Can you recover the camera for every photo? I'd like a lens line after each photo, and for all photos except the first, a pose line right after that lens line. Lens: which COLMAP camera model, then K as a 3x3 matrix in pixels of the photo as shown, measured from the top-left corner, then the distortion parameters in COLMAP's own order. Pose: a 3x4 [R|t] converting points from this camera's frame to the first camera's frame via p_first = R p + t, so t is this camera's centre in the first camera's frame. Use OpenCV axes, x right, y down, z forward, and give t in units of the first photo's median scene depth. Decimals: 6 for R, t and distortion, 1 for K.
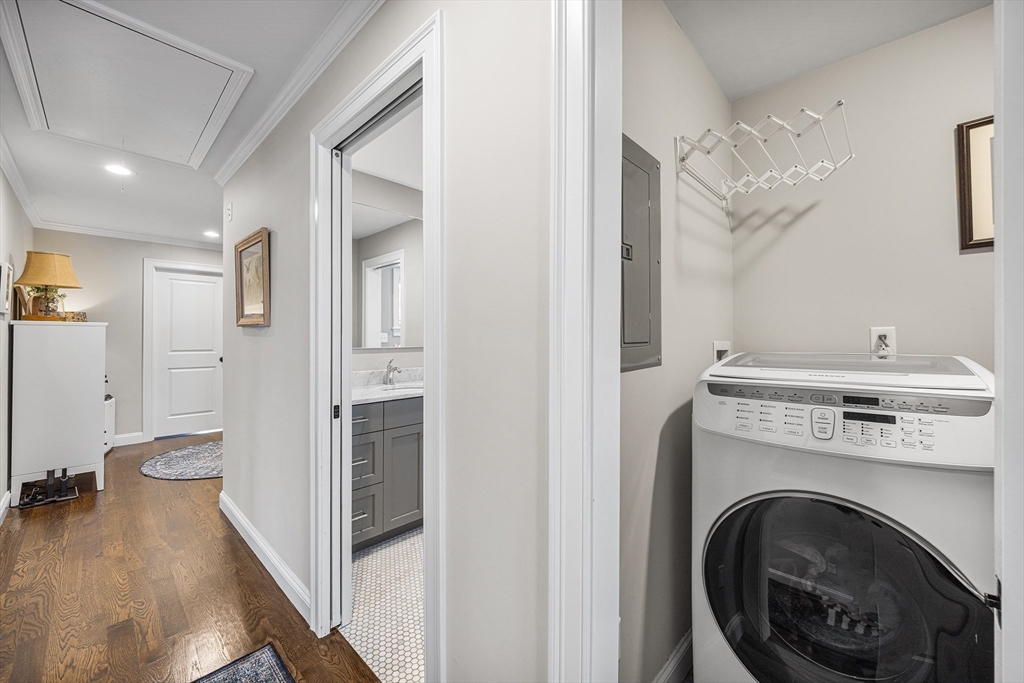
lens RADIAL K [[406.0, 0, 512.1], [0, 406.0, 337.3], [0, 0, 1]] dist [-0.003223, 0.000082]
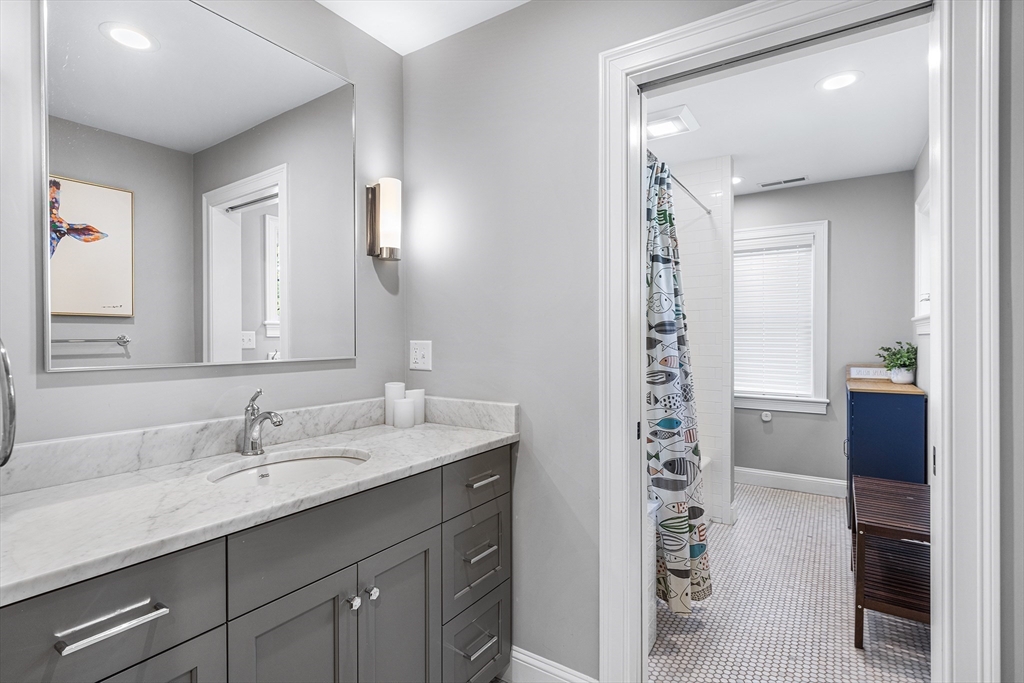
lens RADIAL K [[492.5, 0, 510.0], [0, 492.5, 341.9], [0, 0, 1]] dist [-0.001669, -0.000057]
pose [[0.985791, -0.004465, 0.167916, -0.122023], [0.003542, 0.999977, 0.005797, 0.002213], [-0.167938, -0.005120, 0.985784, 0.442989]]
